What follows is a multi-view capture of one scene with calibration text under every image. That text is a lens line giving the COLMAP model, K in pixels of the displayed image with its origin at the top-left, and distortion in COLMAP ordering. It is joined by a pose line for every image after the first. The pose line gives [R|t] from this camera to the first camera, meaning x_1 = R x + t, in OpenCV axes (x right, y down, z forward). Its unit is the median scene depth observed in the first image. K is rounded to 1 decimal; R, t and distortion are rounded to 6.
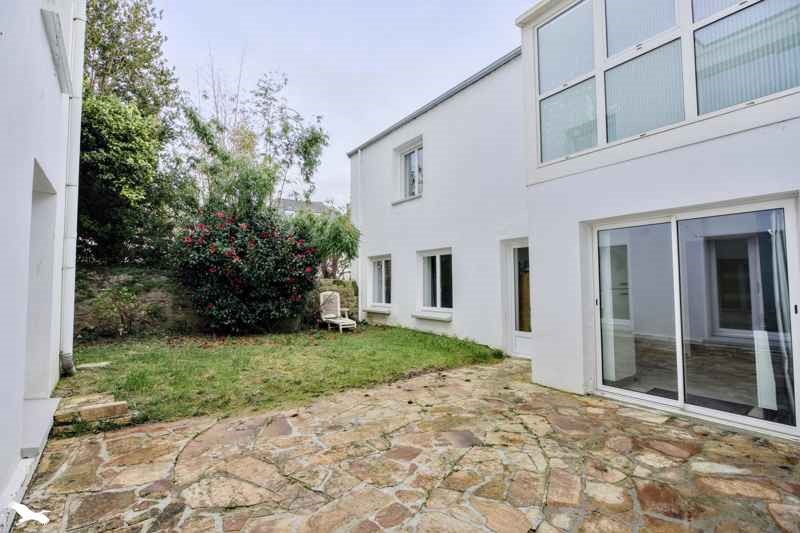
lens RADIAL K [[362.2, 0, 398.9], [0, 362.2, 265.7], [0, 0, 1]] dist [-0.000600, 0.000028]
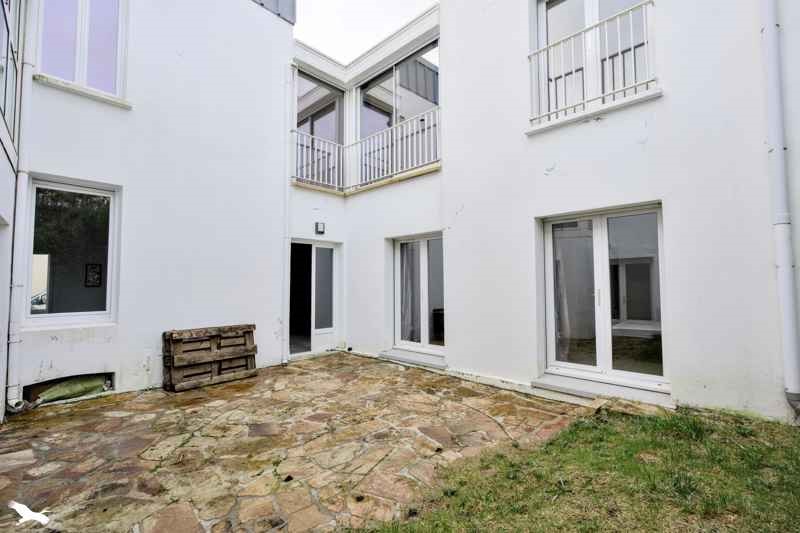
lens RADIAL K [[362.2, 0, 401.4], [0, 362.2, 266.3], [0, 0, 1]] dist [-0.000600, 0.000028]
pose [[-0.992294, 0.007565, -0.123678, -0.122495], [0.020081, 0.994757, -0.100271, 0.087427], [0.122271, -0.101982, -0.987243, 2.269581]]
